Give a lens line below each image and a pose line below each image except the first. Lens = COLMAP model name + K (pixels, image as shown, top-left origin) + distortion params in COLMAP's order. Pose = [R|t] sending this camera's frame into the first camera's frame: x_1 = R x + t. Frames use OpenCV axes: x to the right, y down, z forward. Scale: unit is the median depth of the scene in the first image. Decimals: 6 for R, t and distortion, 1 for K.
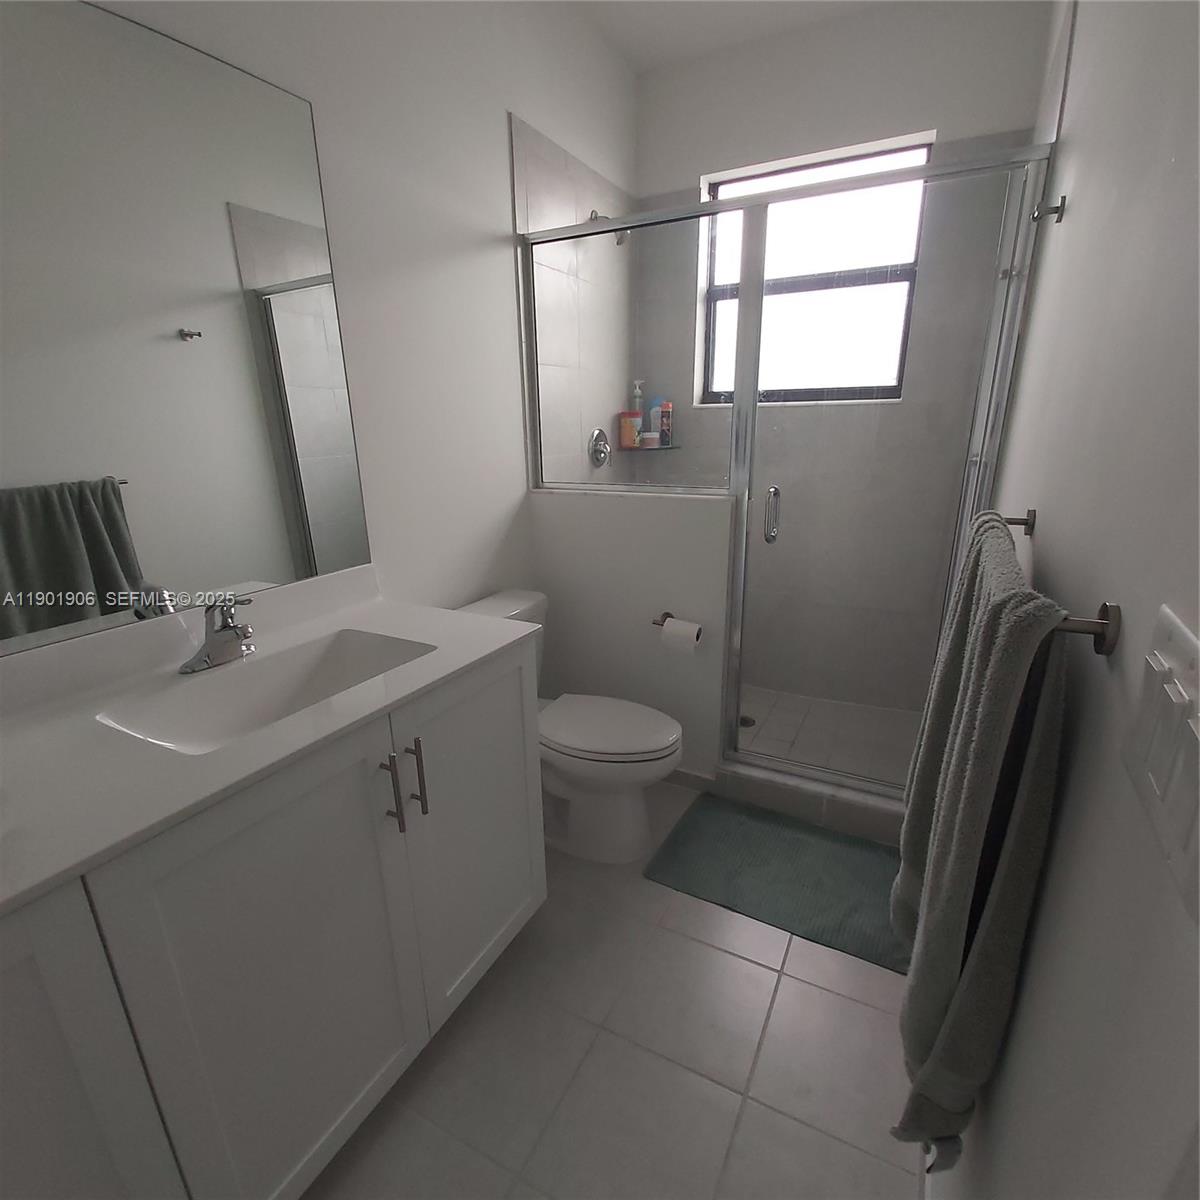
lens RADIAL K [[628.3, 0, 608.2], [0, 628.3, 605.7], [0, 0, 1]] dist [0.021882, 0.000089]
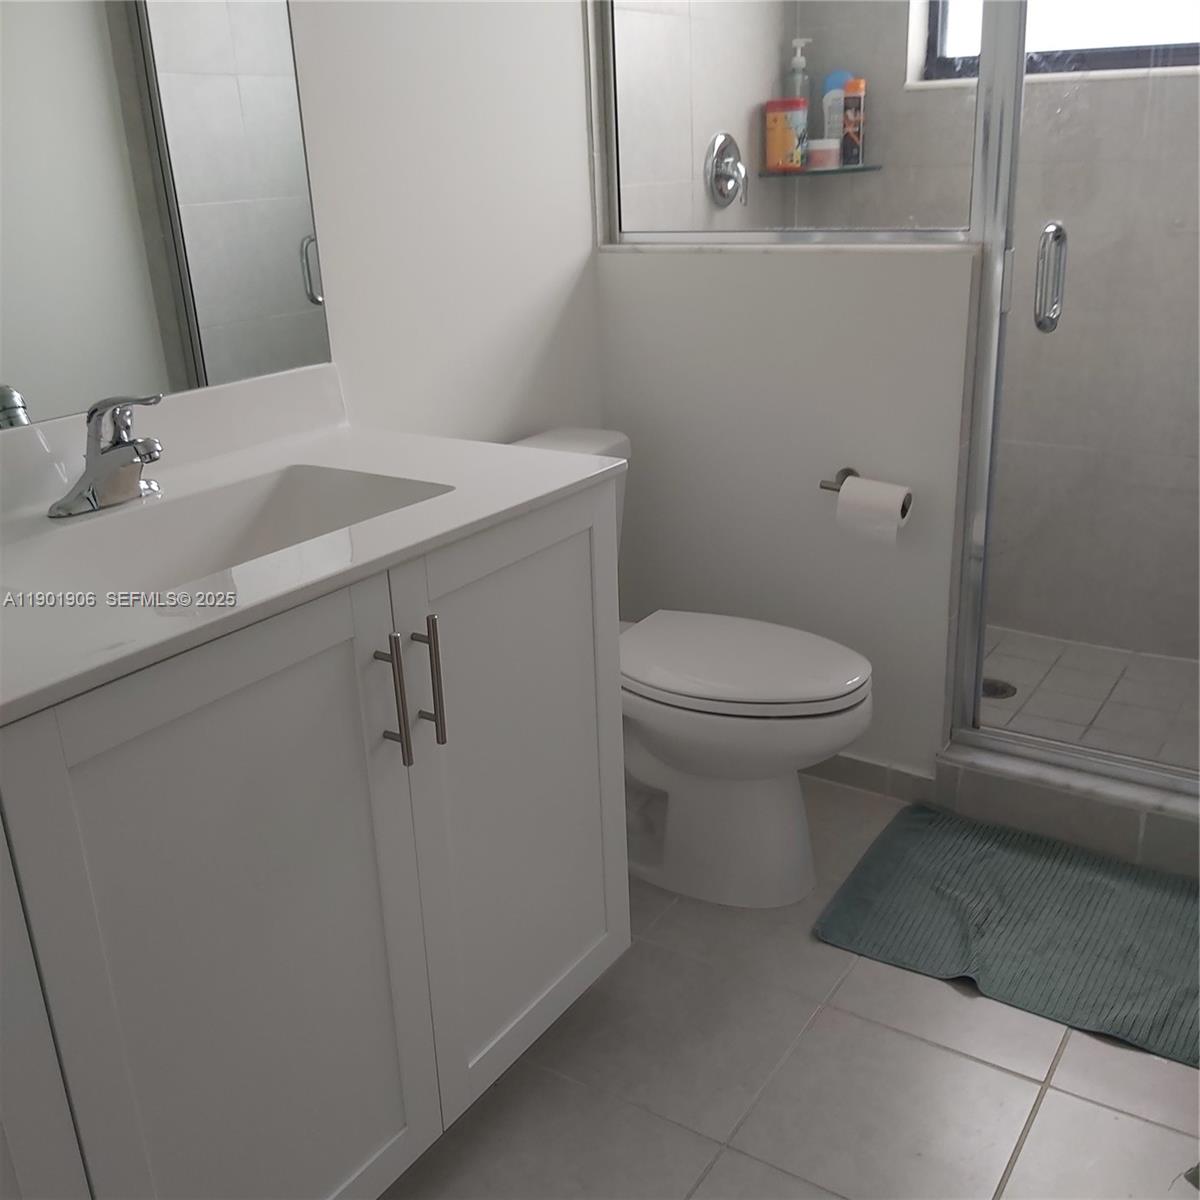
lens RADIAL K [[1259.6, 0, 623.5], [0, 1259.6, 598.0], [0, 0, 1]] dist [0.160329, -0.325834]
pose [[0.996205, 0.006035, -0.086823, -0.004267], [-0.002294, 0.999067, 0.043127, 0.077351], [0.087002, -0.042764, 0.995290, -0.120532]]
